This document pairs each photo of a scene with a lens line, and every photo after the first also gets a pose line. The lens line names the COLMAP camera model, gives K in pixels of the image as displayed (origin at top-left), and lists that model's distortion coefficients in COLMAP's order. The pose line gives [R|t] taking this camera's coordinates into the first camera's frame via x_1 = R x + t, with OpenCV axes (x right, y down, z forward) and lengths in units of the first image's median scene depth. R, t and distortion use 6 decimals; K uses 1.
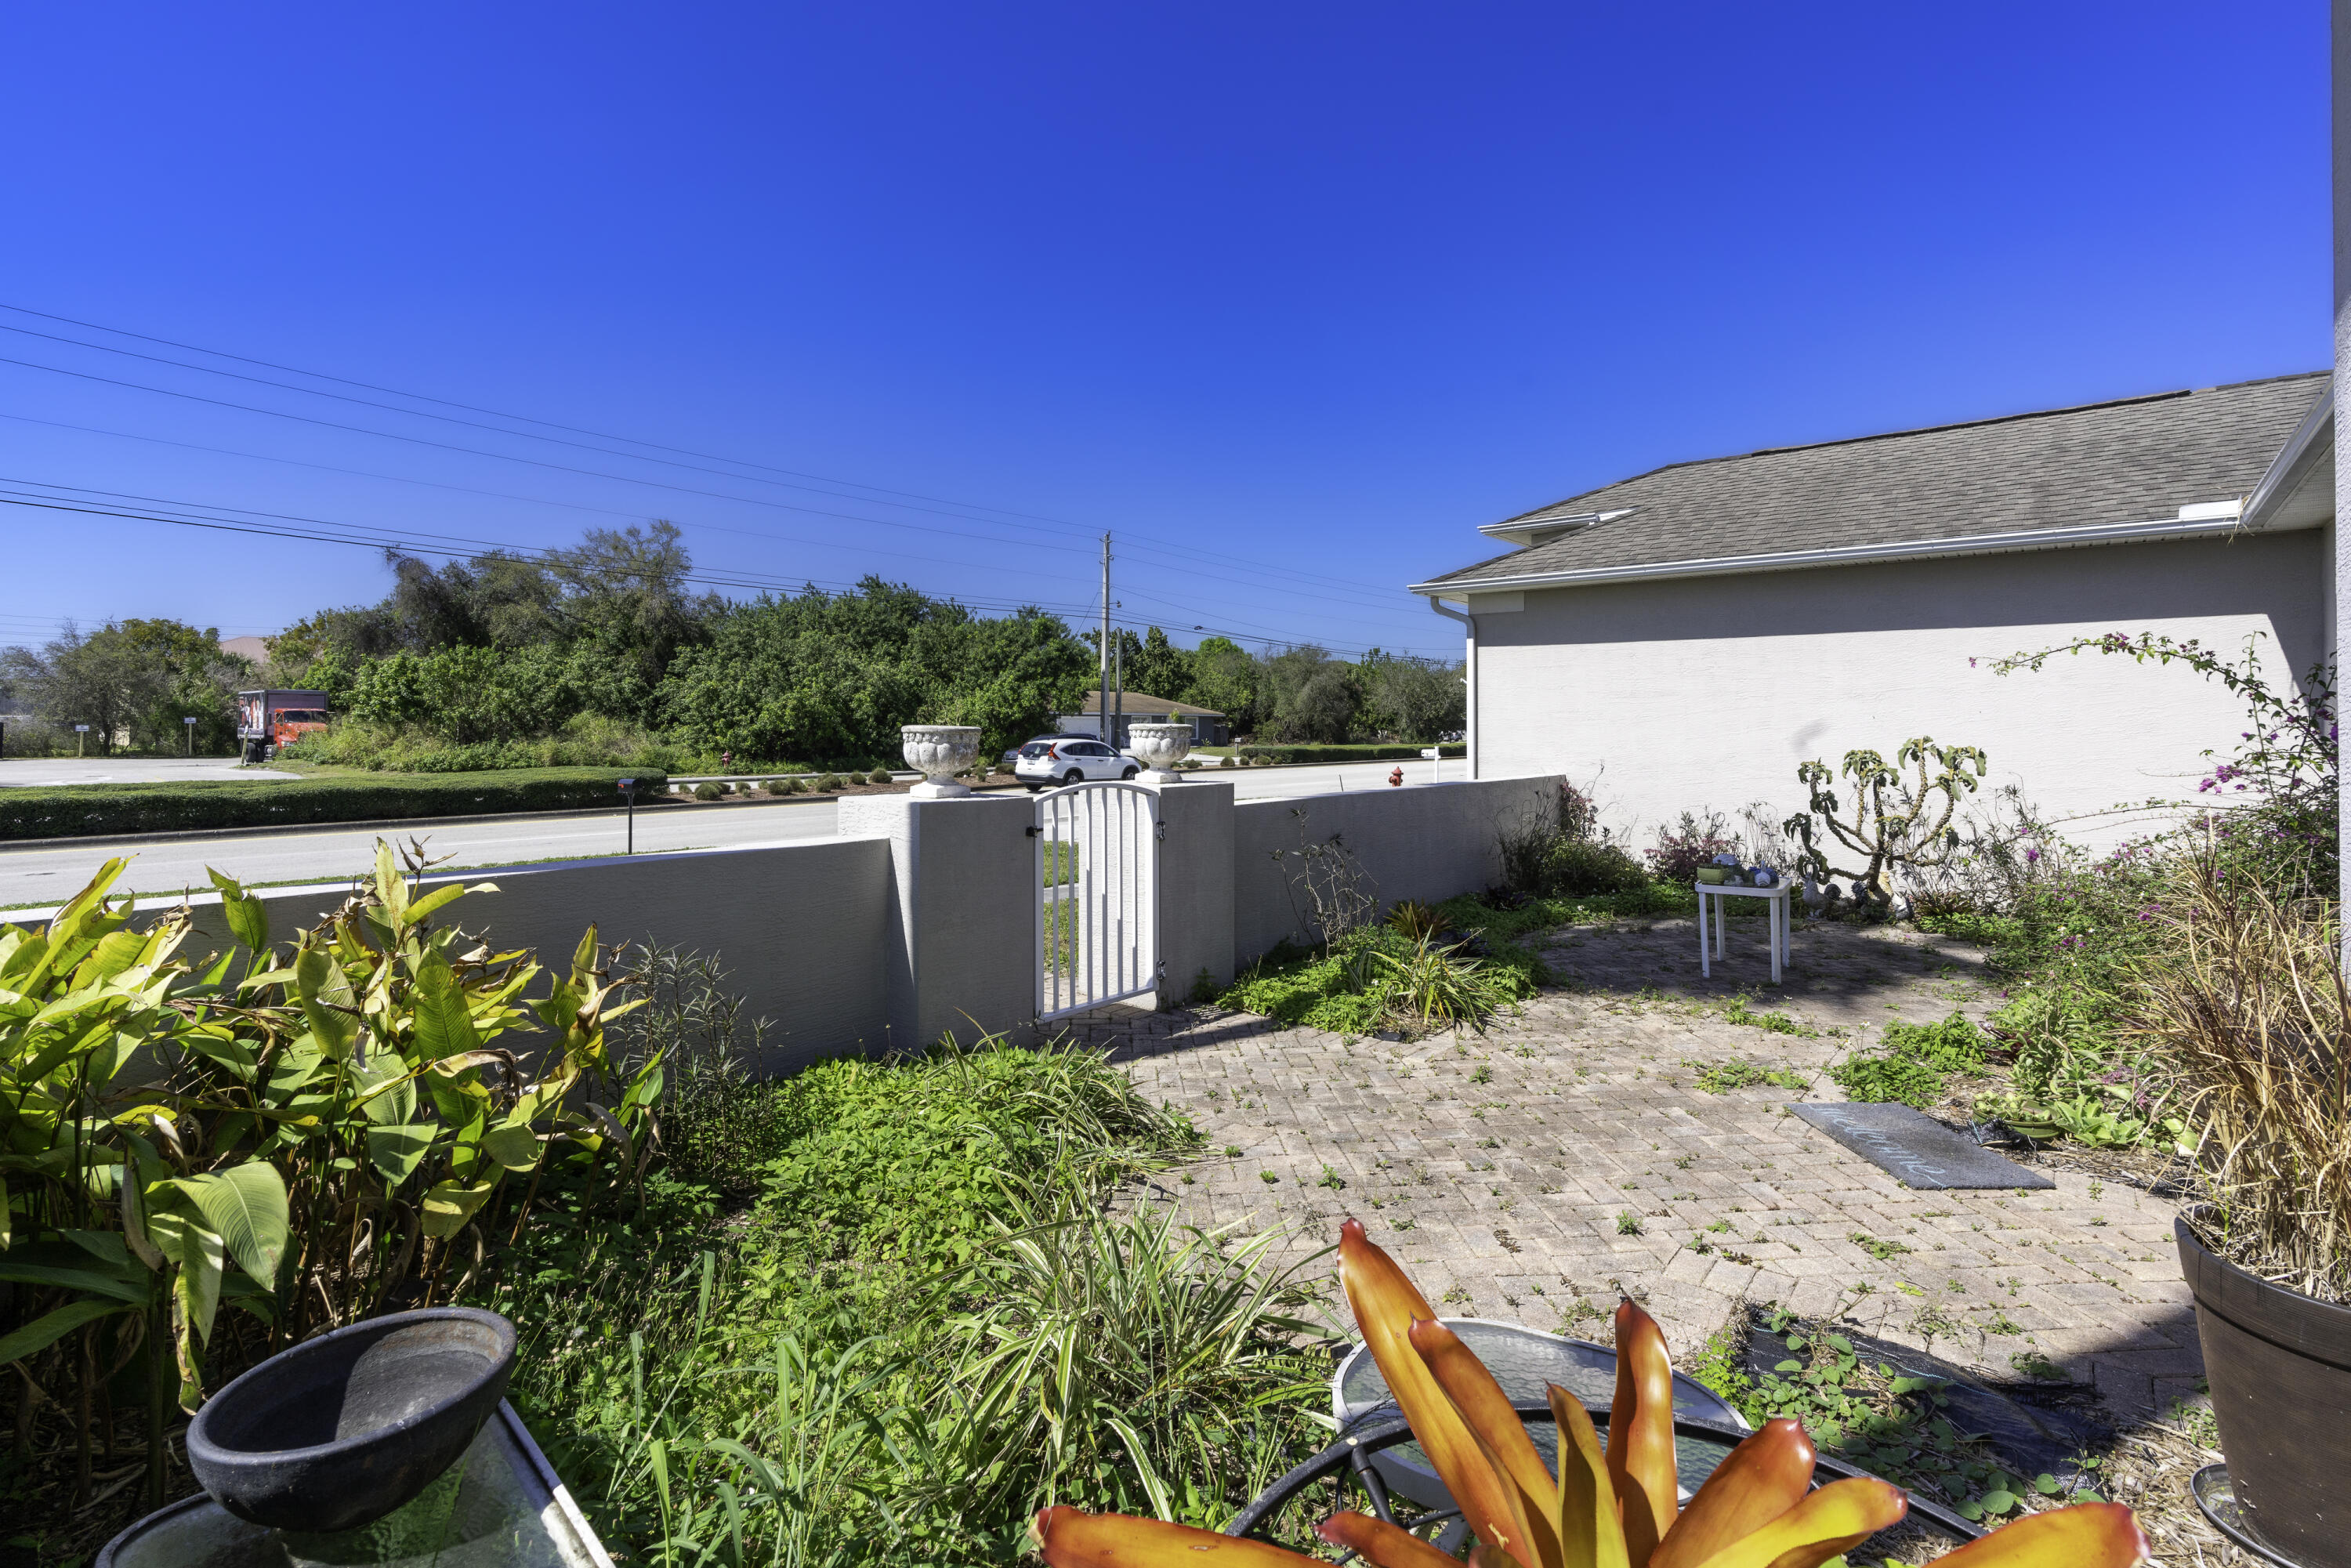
lens RADIAL K [[1061.8, 0, 1182.2], [0, 1061.8, 723.0], [0, 0, 1]] dist [-0.011259, 0.002624]
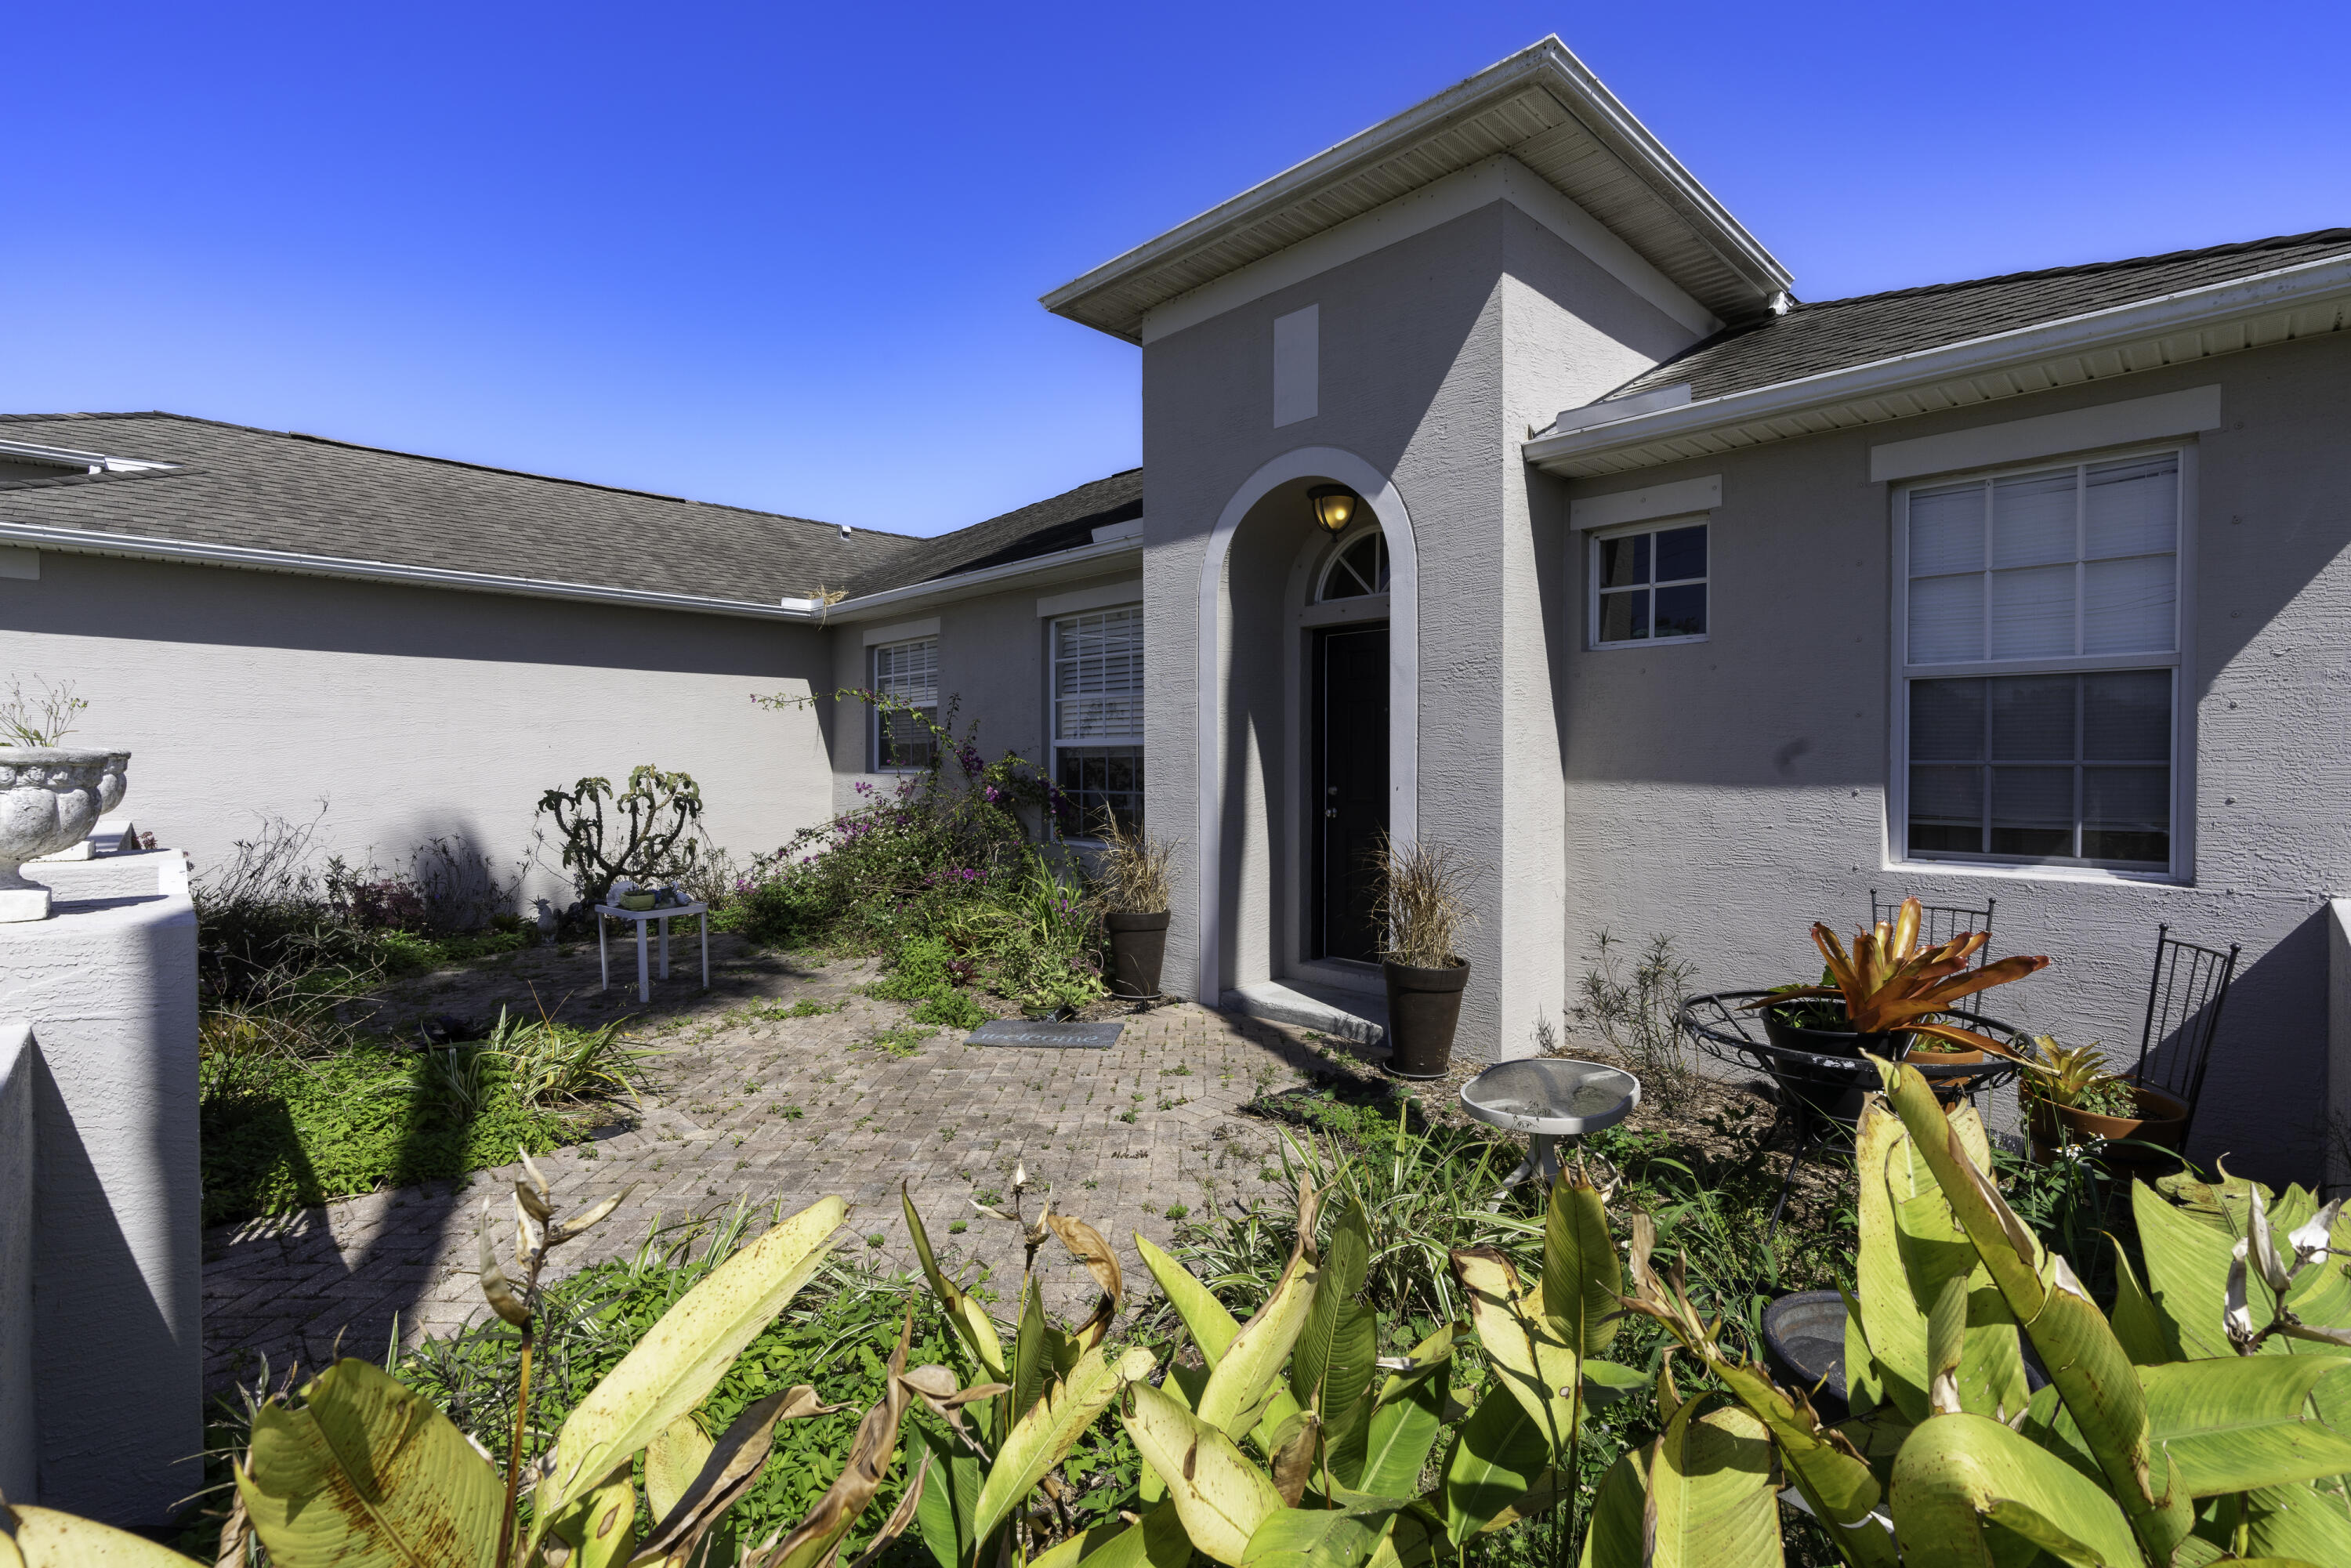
lens RADIAL K [[1061.8, 0, 1176.0], [0, 1061.8, 767.1], [0, 0, 1]] dist [-0.011259, 0.002624]
pose [[0.108817, -0.008654, 0.994024, -0.694623], [-0.004469, 0.999948, 0.009194, 0.005141], [-0.994052, -0.005443, 0.108772, 0.585748]]
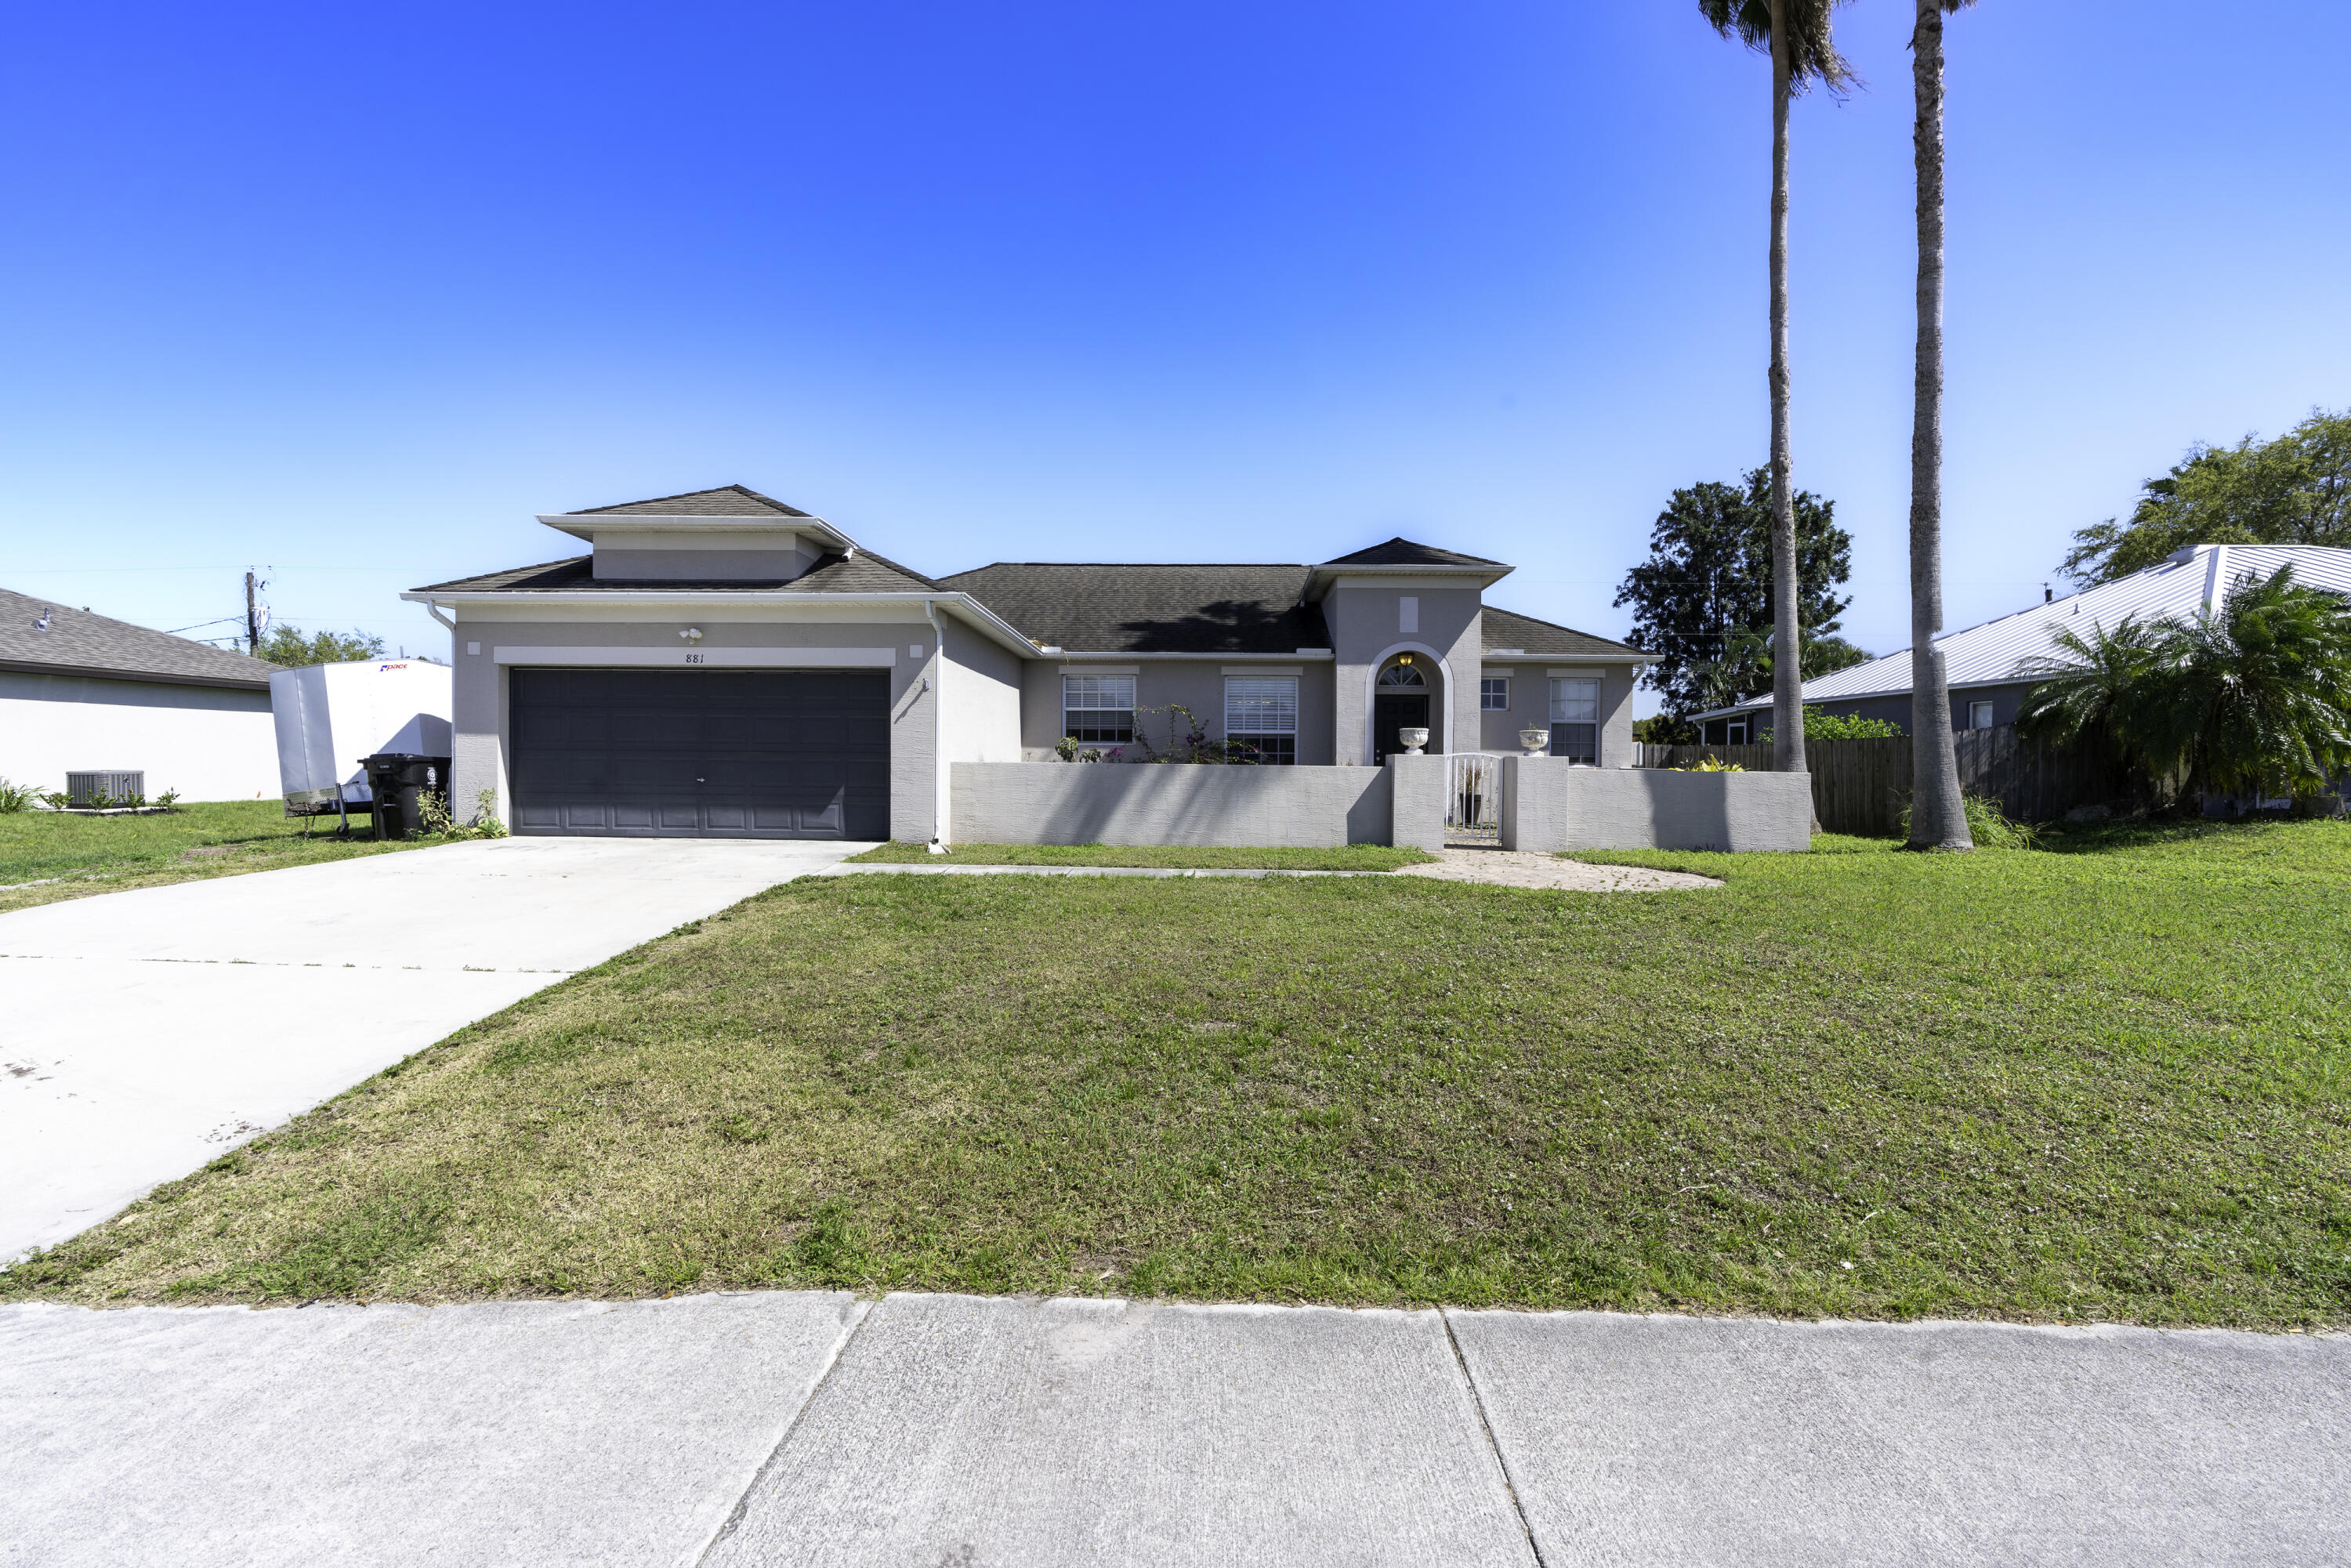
lens RADIAL K [[1061.8, 0, 1175.5], [0, 1061.8, 779.6], [0, 0, 1]] dist [-0.011259, 0.002624]
pose [[-0.620732, -0.021155, 0.783737, -2.153561], [-0.013336, 0.999776, 0.016425, 0.114496], [-0.783909, -0.000256, -0.620875, 4.096745]]
